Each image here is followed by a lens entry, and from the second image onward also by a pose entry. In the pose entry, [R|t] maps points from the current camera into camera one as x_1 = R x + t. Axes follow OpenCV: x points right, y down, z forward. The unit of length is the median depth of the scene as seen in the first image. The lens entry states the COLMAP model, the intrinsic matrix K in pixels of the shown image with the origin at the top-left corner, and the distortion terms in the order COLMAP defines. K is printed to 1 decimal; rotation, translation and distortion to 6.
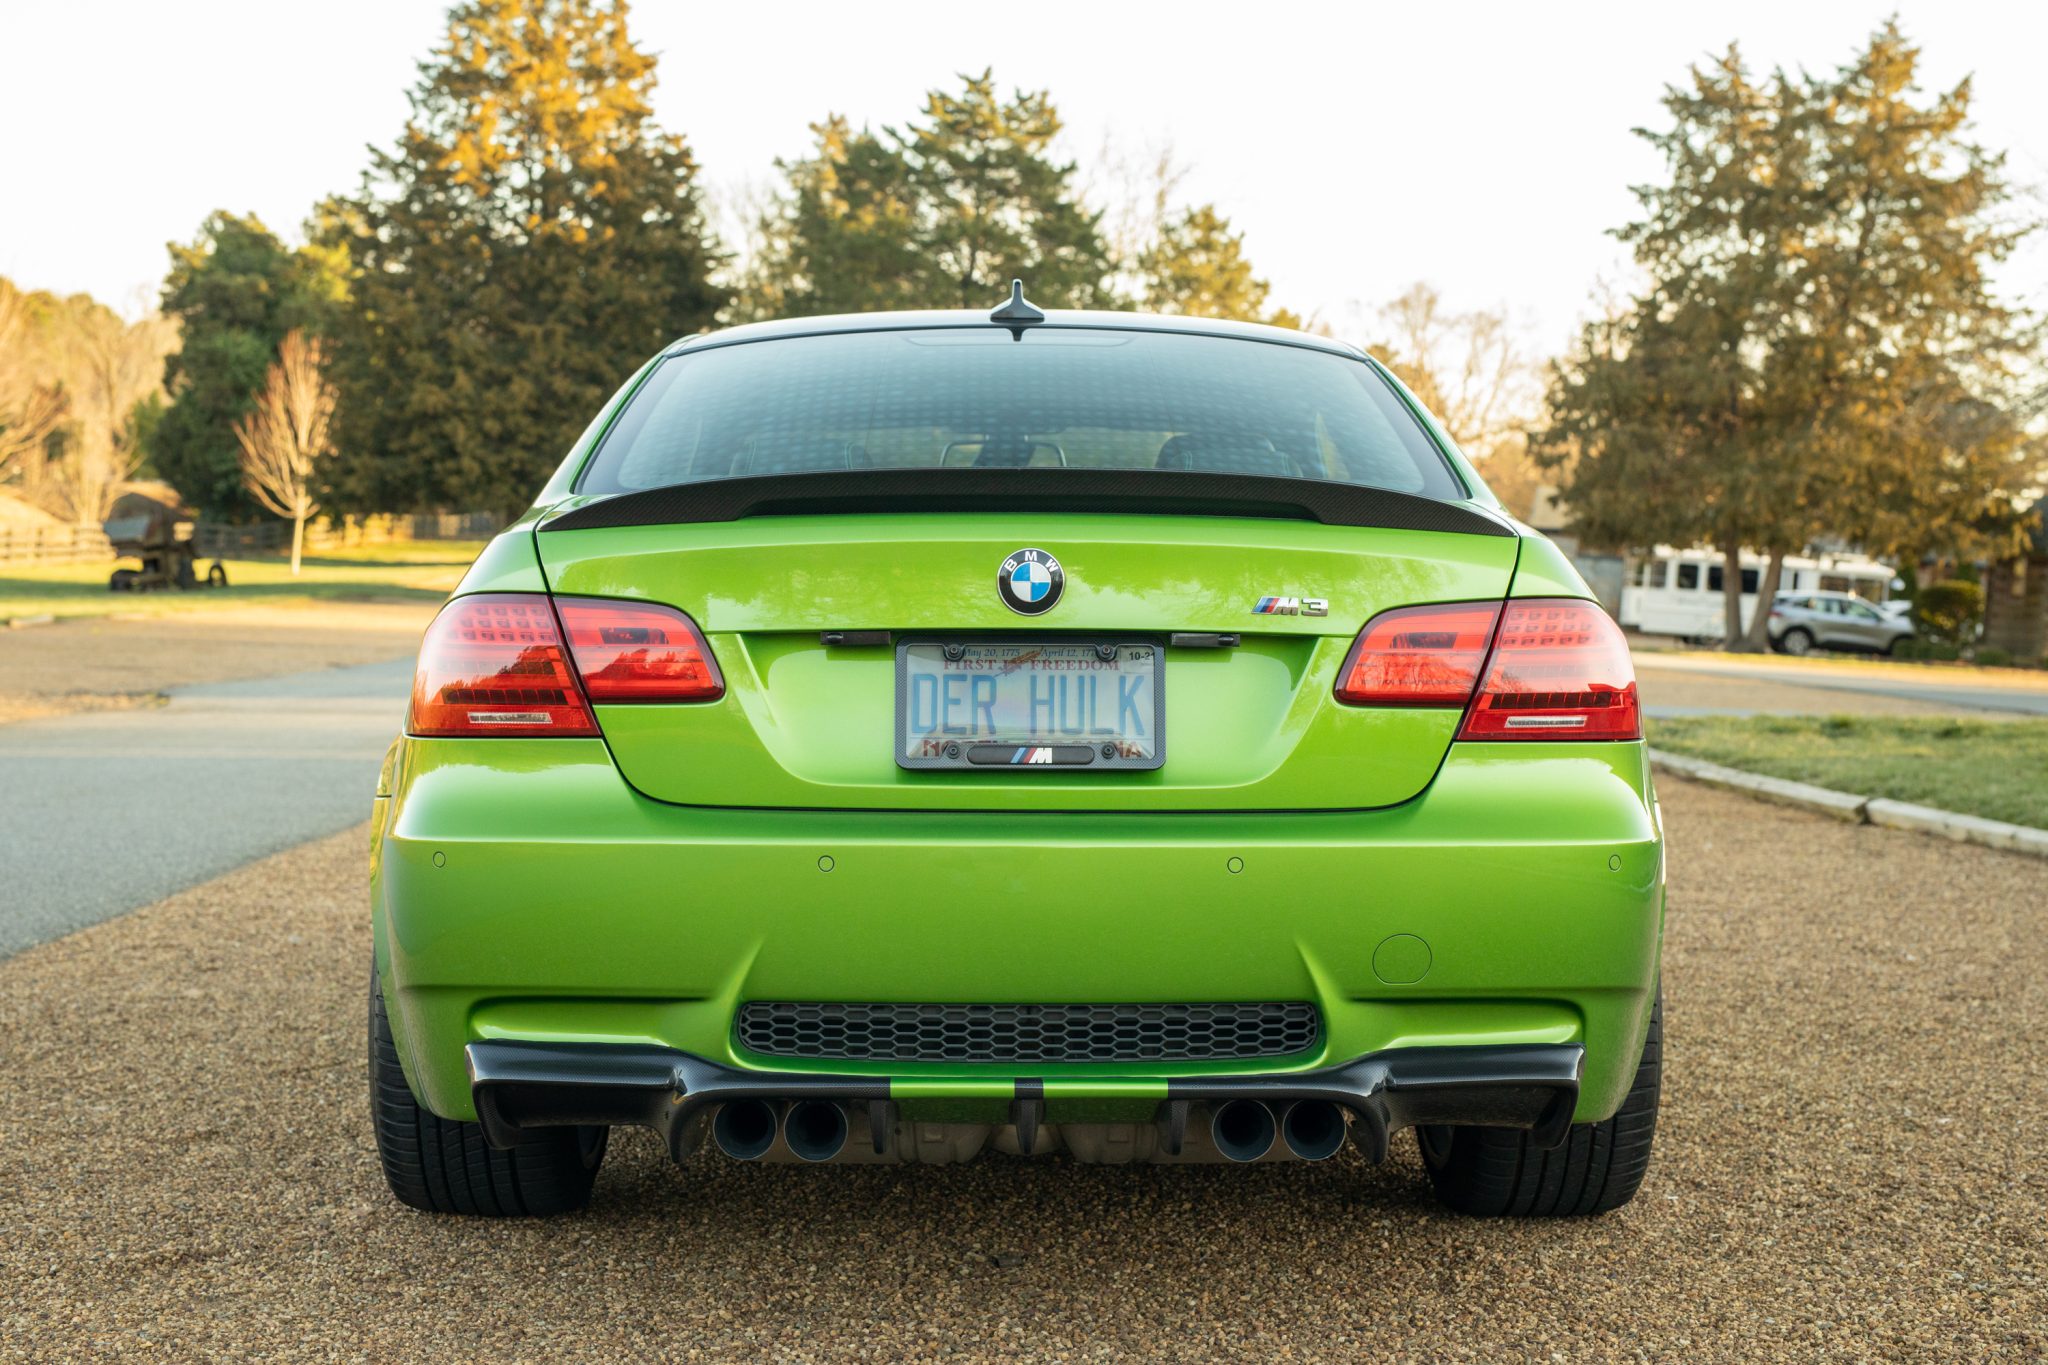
lens RADIAL K [[2855.8, 0, 1056.7], [0, 2855.8, 679.6], [0, 0, 1]] dist [0.011601, -0.016203]
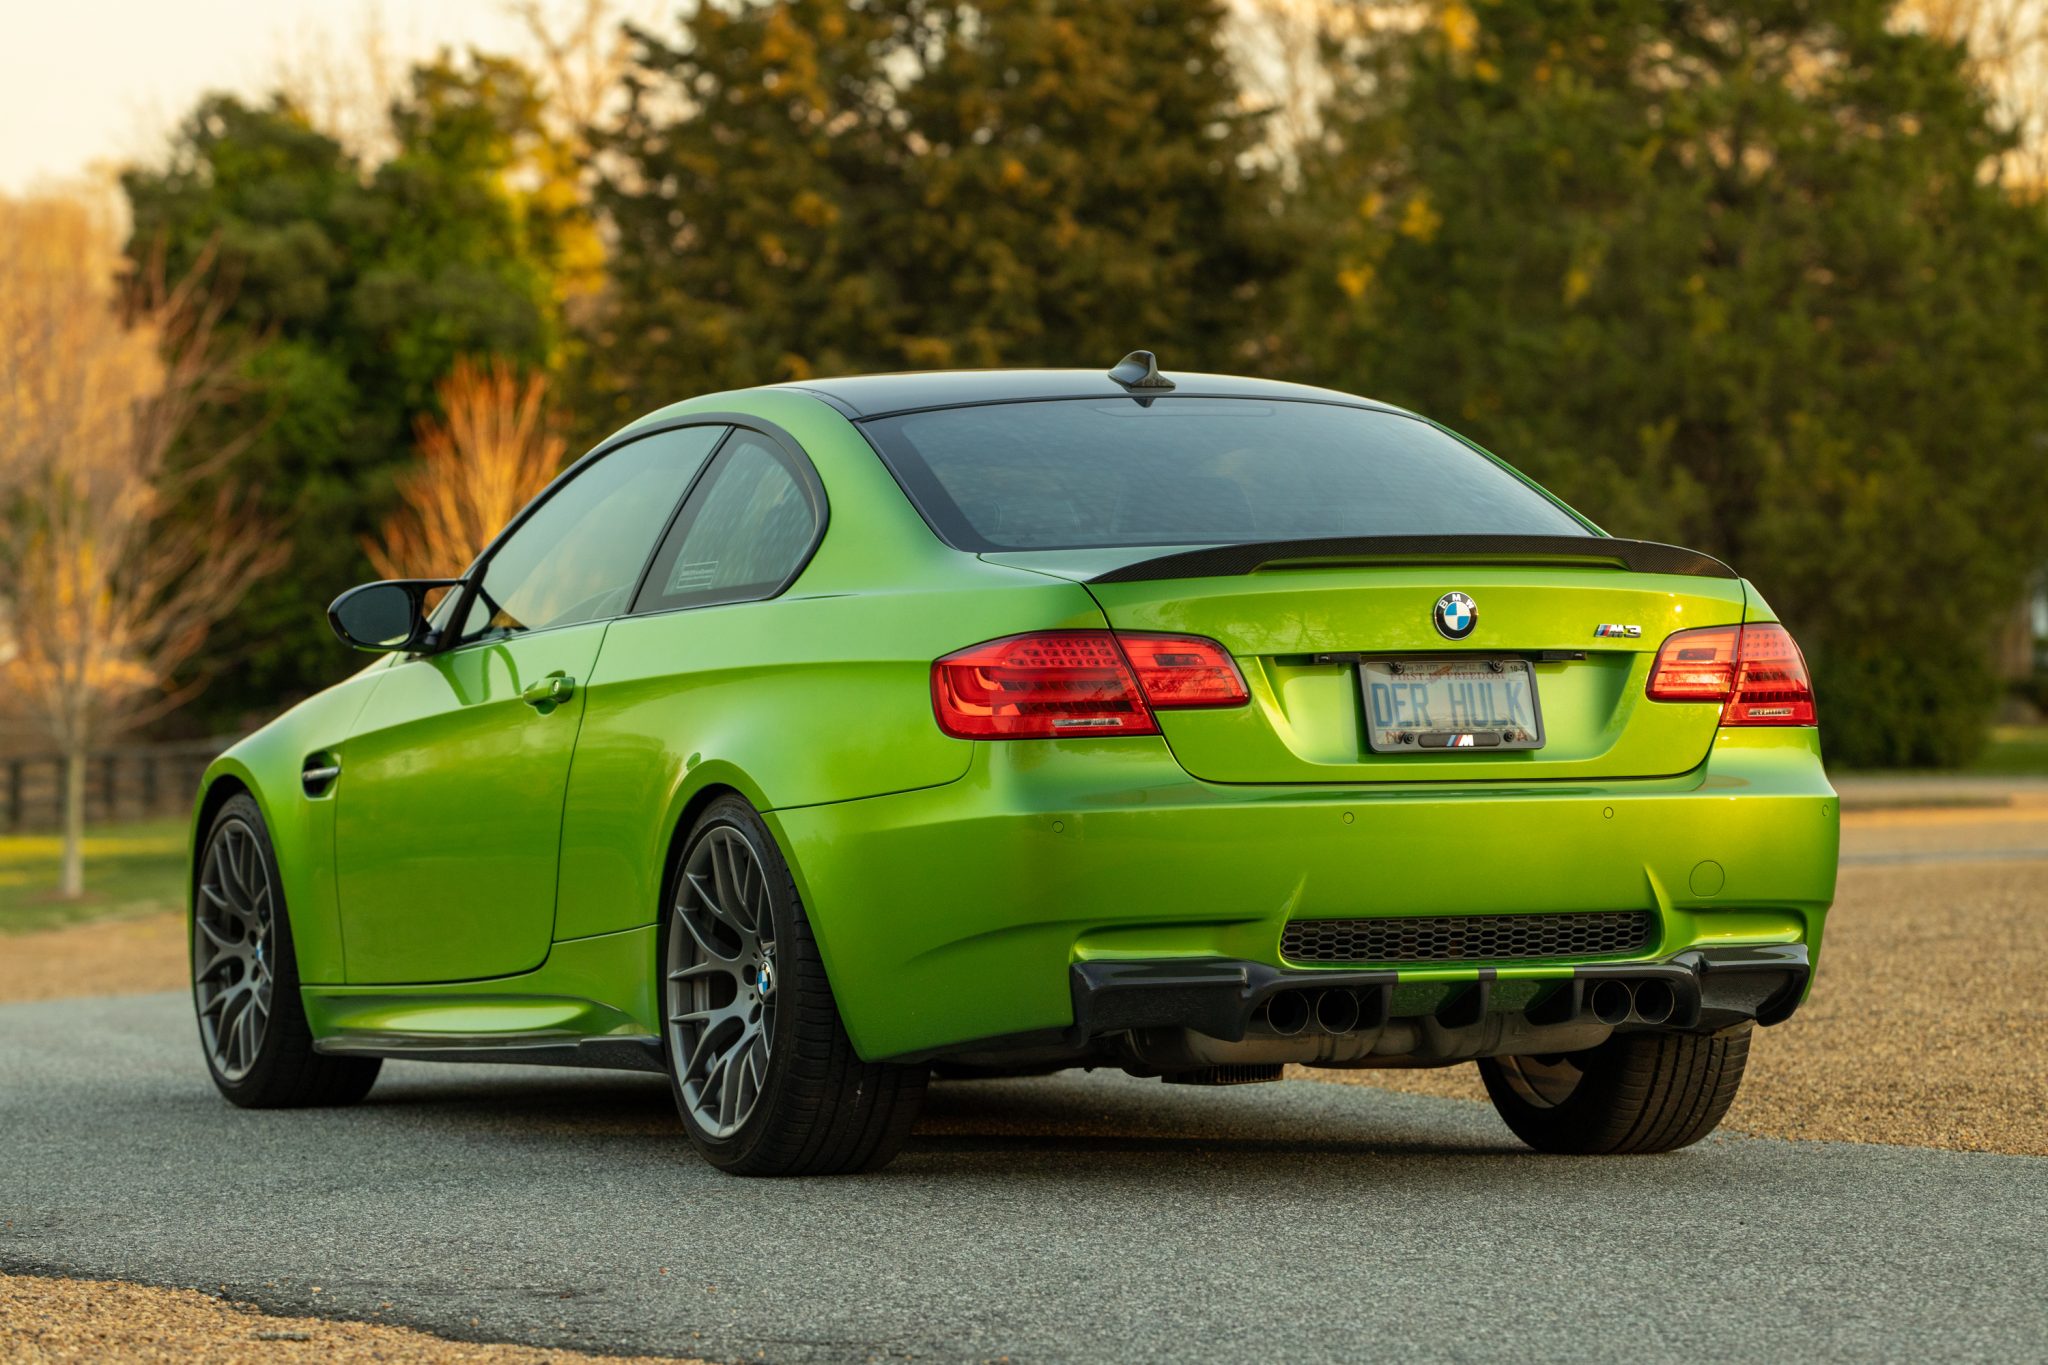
lens RADIAL K [[7508.9, 0, 1024.0], [0, 7508.9, 624.7], [0, 0, 1]] dist [0.339887, -2.735718]
pose [[0.925405, -0.013849, 0.378728, -1.590747], [0.028383, 0.999058, -0.032819, 0.084377], [-0.377916, 0.041121, 0.924926, -2.308225]]
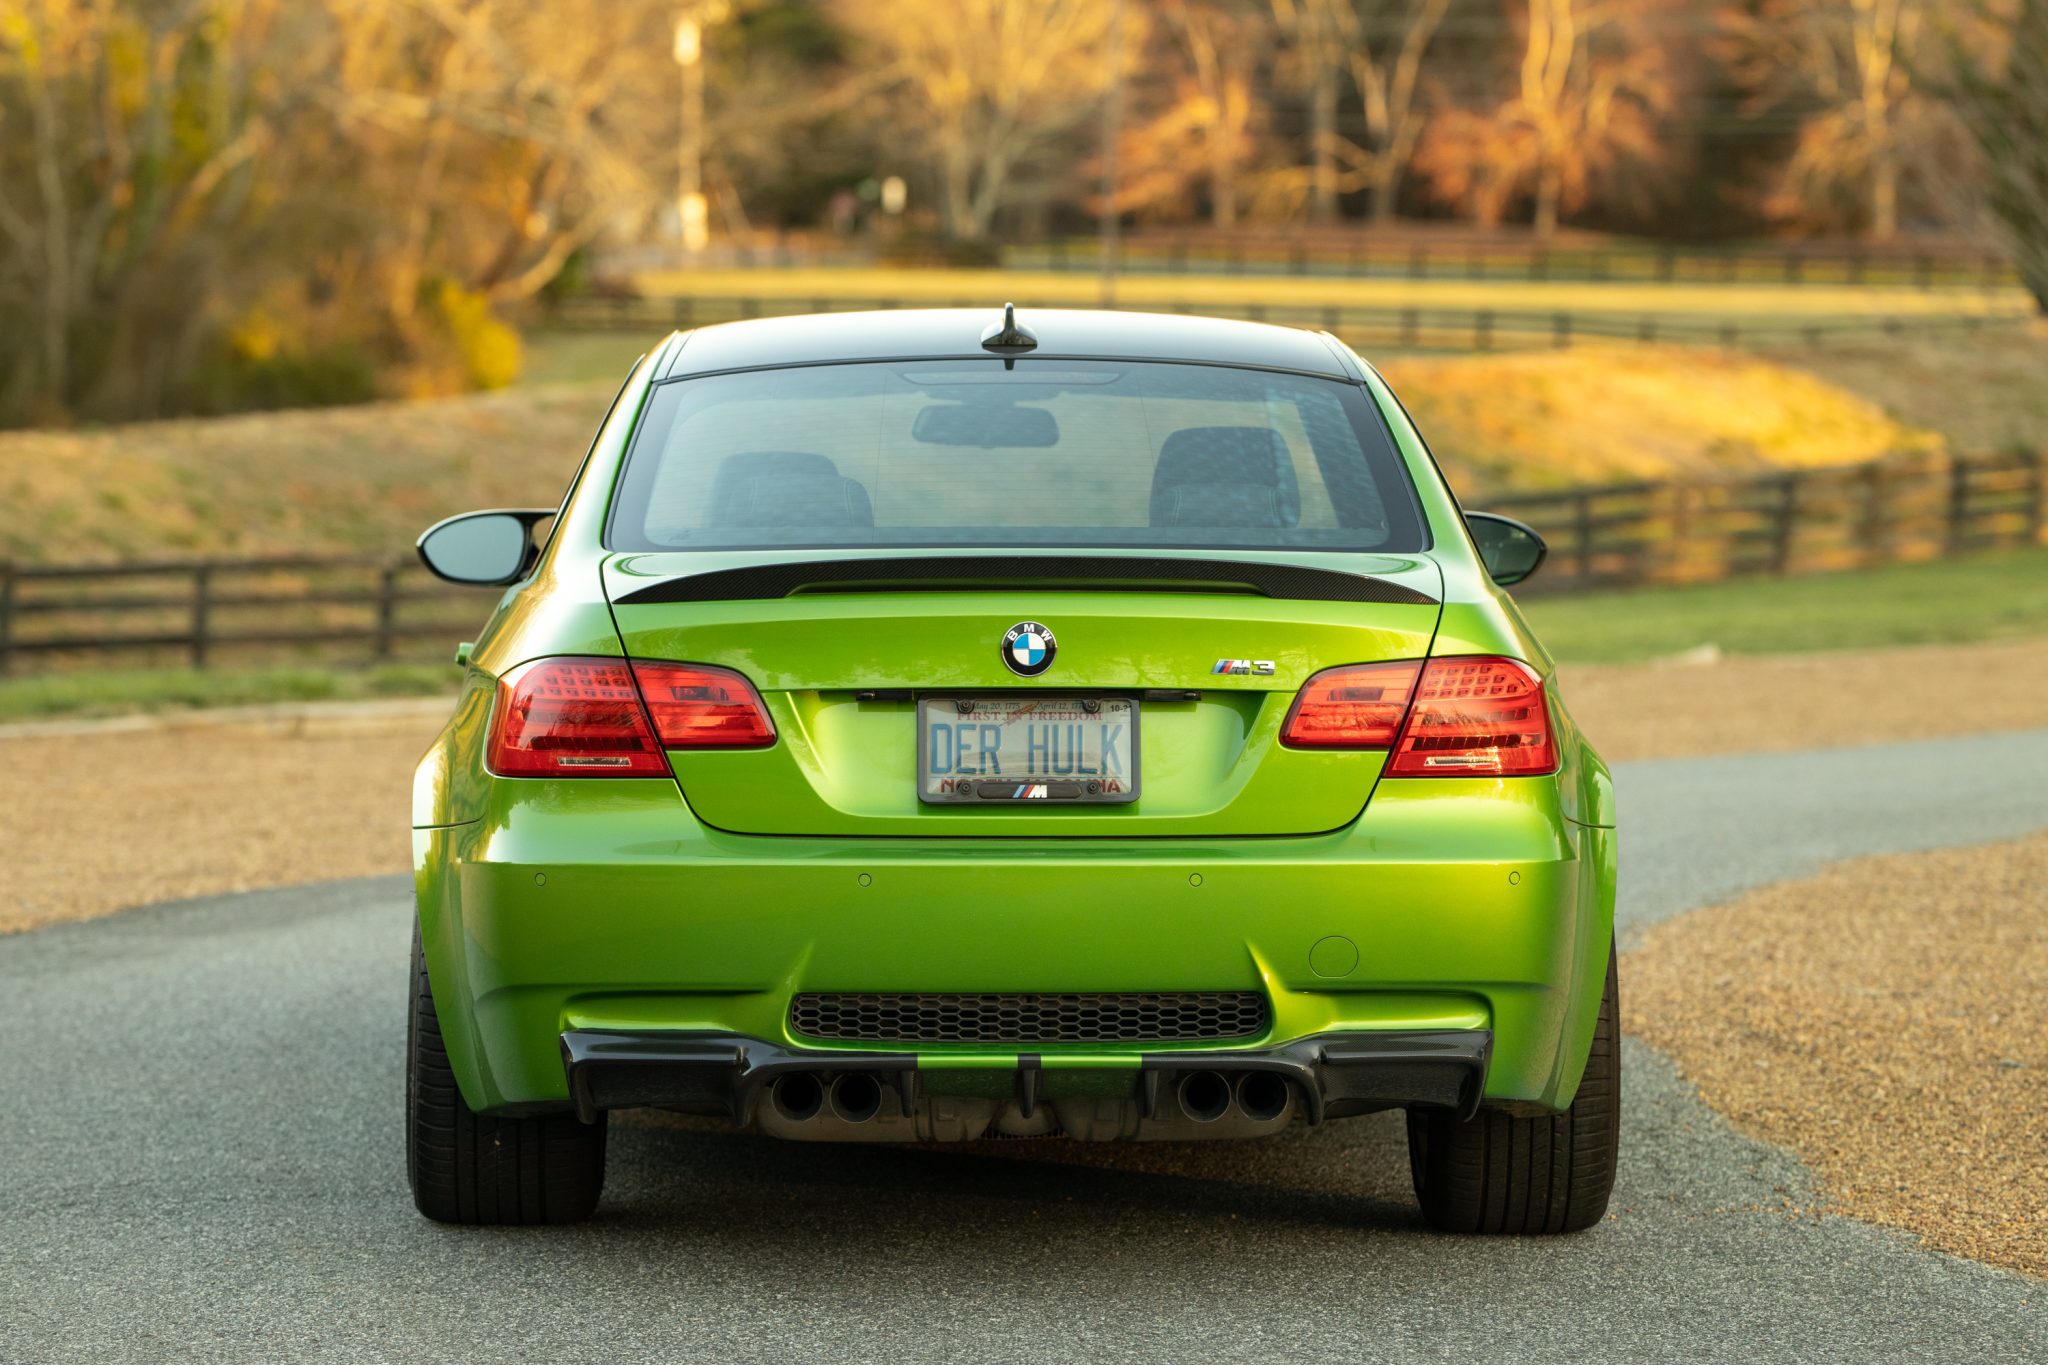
lens RADIAL K [[7508.9, 0, 1024.0], [0, 7508.9, 624.7], [0, 0, 1]] dist [0.339887, -2.735718]
pose [[0.999975, -0.003985, 0.005866, -0.029942], [0.003896, 0.999879, 0.015028, -0.092665], [-0.005926, -0.015005, 0.999870, -2.202415]]
